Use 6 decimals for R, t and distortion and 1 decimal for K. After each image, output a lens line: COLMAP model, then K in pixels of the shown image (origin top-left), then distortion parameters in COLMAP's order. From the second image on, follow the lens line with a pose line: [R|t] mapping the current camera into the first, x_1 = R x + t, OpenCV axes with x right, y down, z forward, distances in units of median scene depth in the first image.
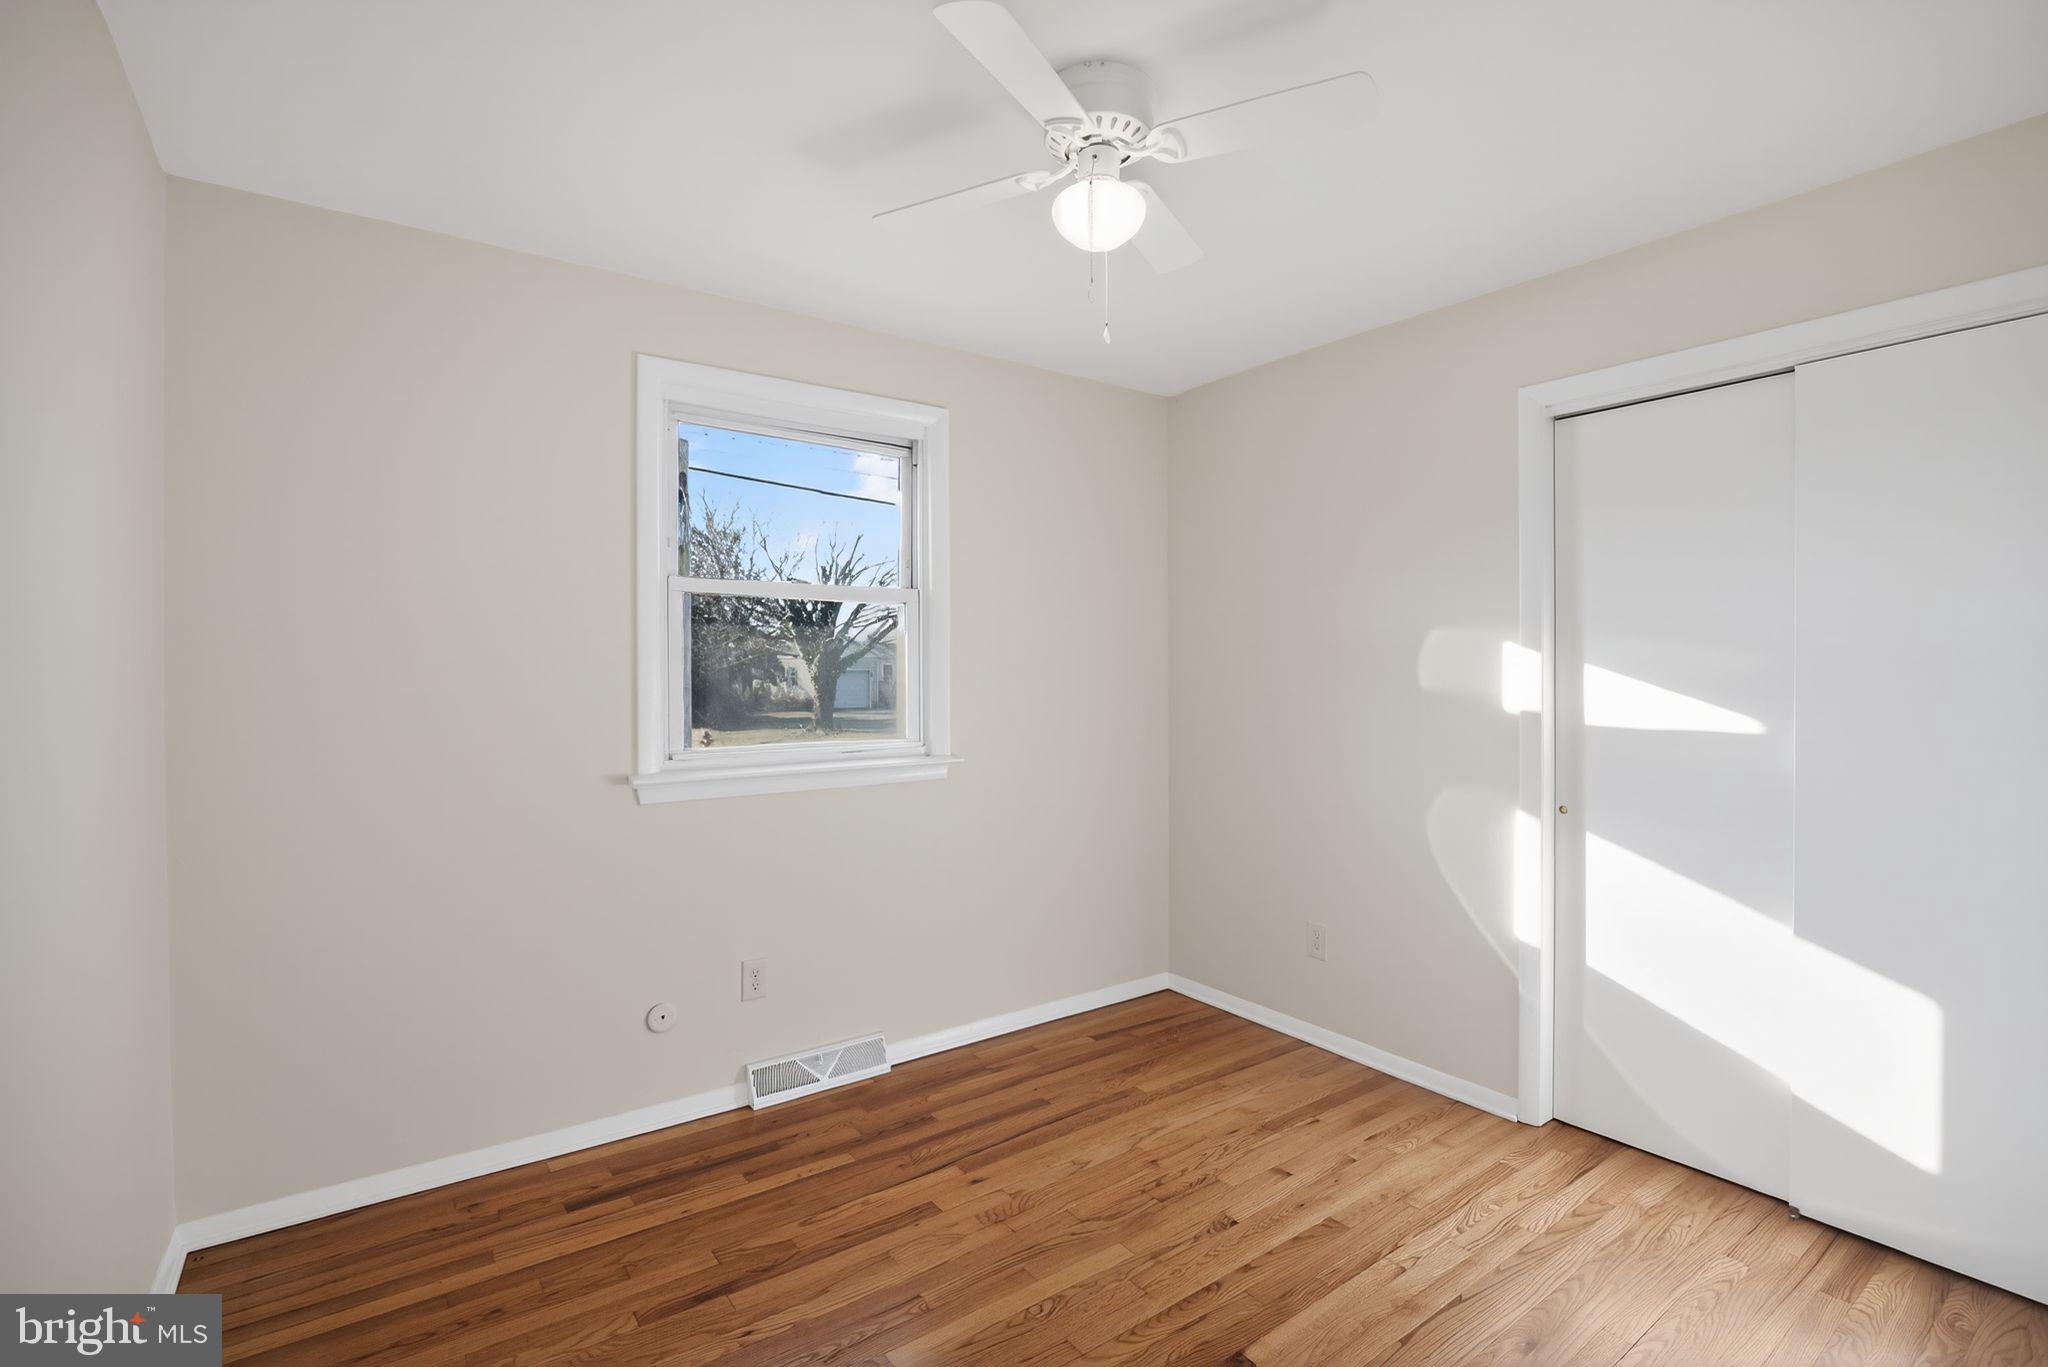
lens RADIAL K [[950.5, 0, 1023.4], [0, 950.5, 679.9], [0, 0, 1]] dist [-0.033358, 0.003704]
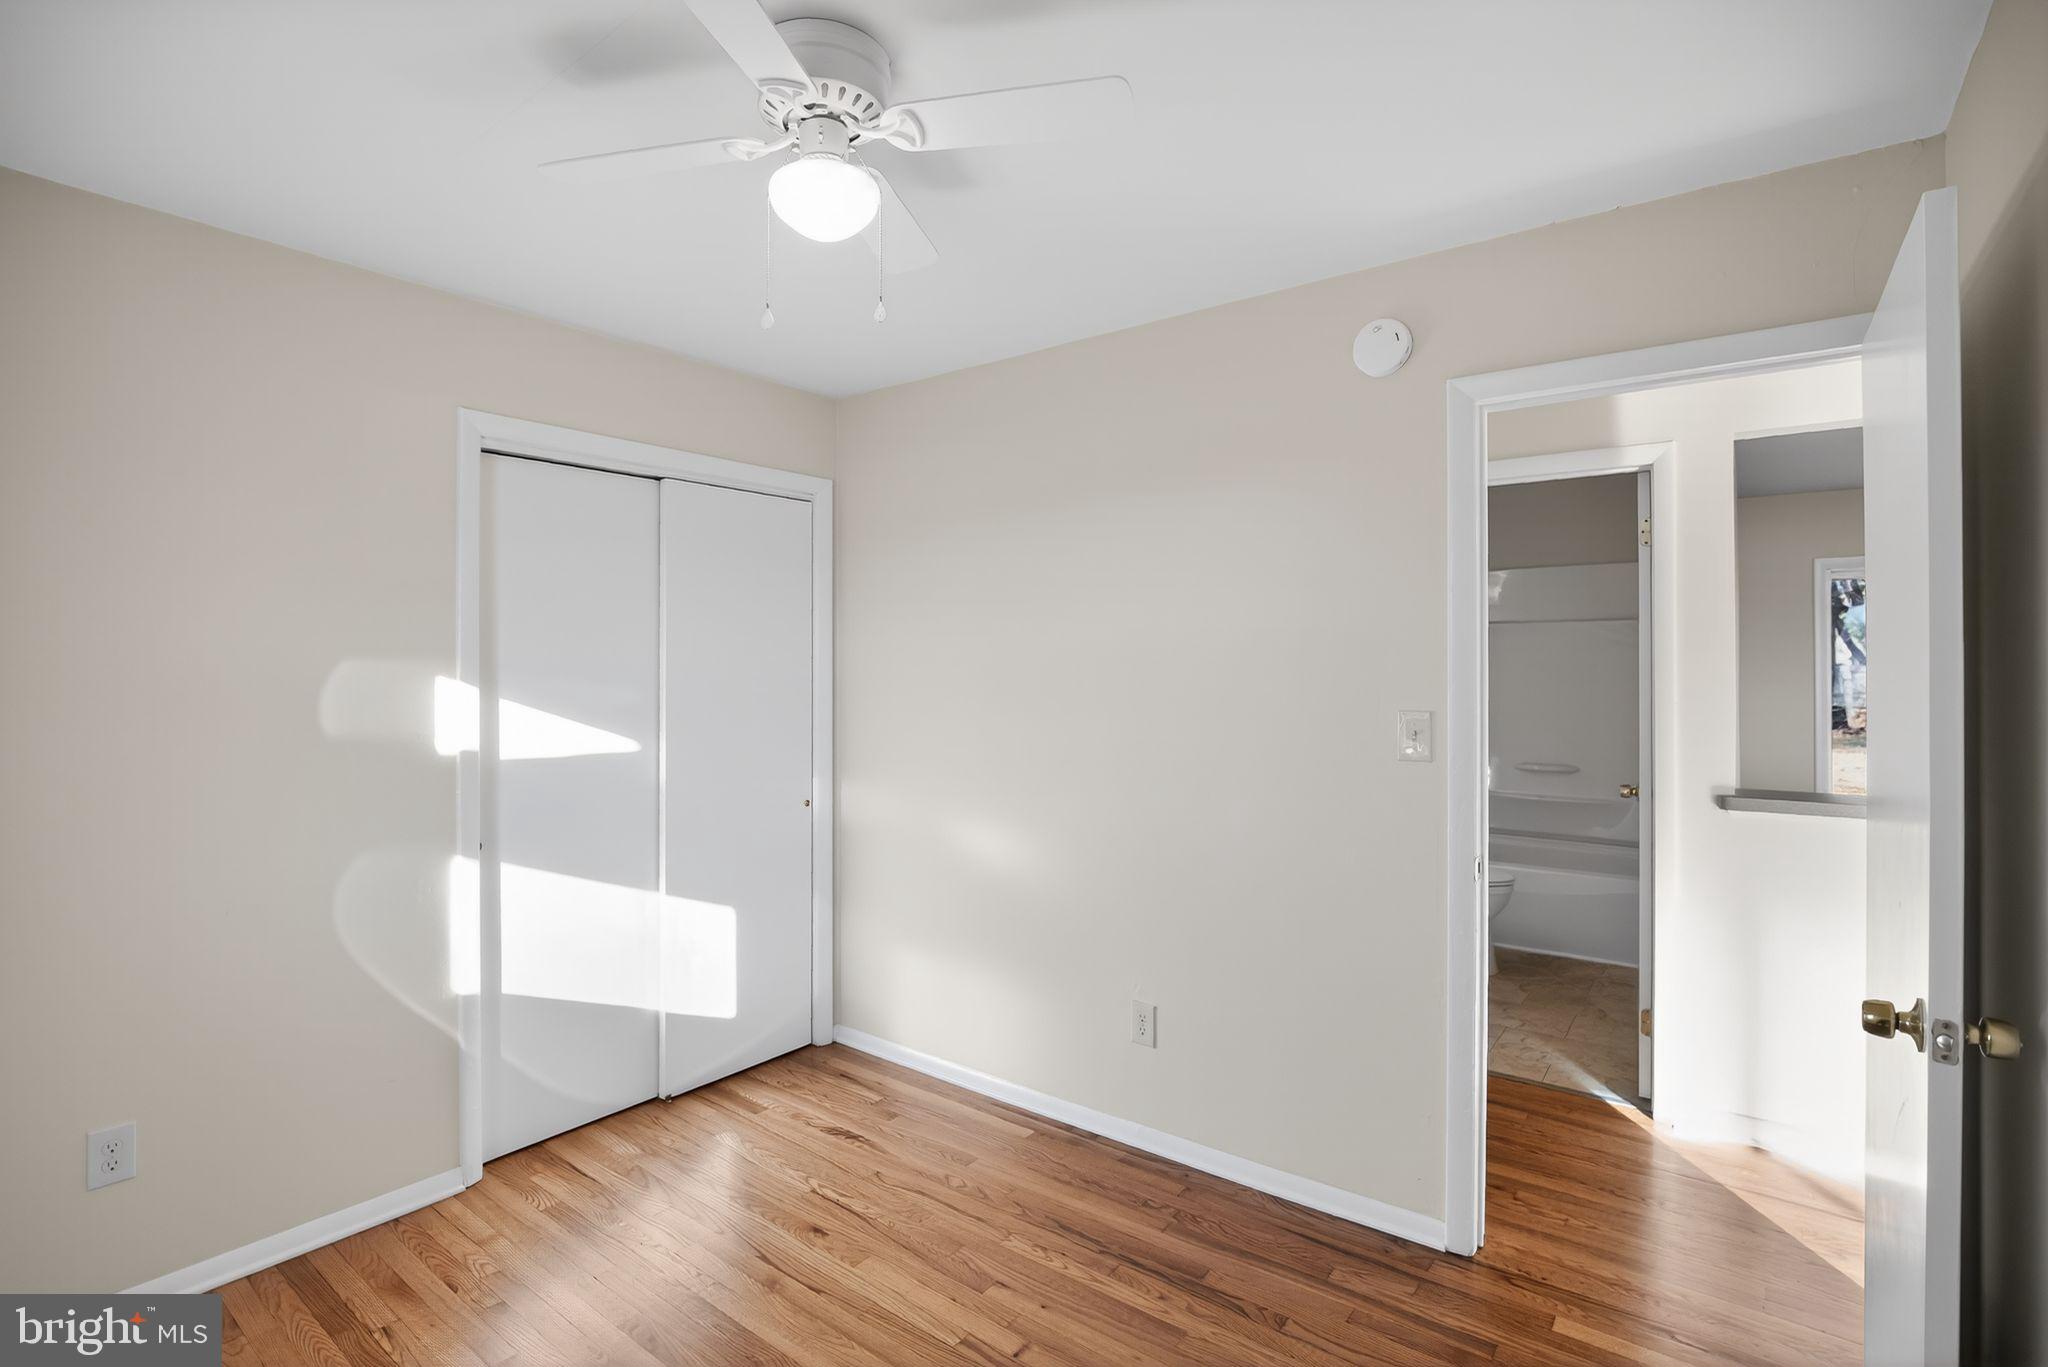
lens RADIAL K [[950.5, 0, 1025.2], [0, 950.5, 666.3], [0, 0, 1]] dist [-0.033358, 0.003704]
pose [[-0.282490, 0.001690, 0.959269, -0.541893], [0.015057, 0.999883, 0.002673, -0.046534], [-0.959152, 0.015198, -0.282482, 0.738811]]
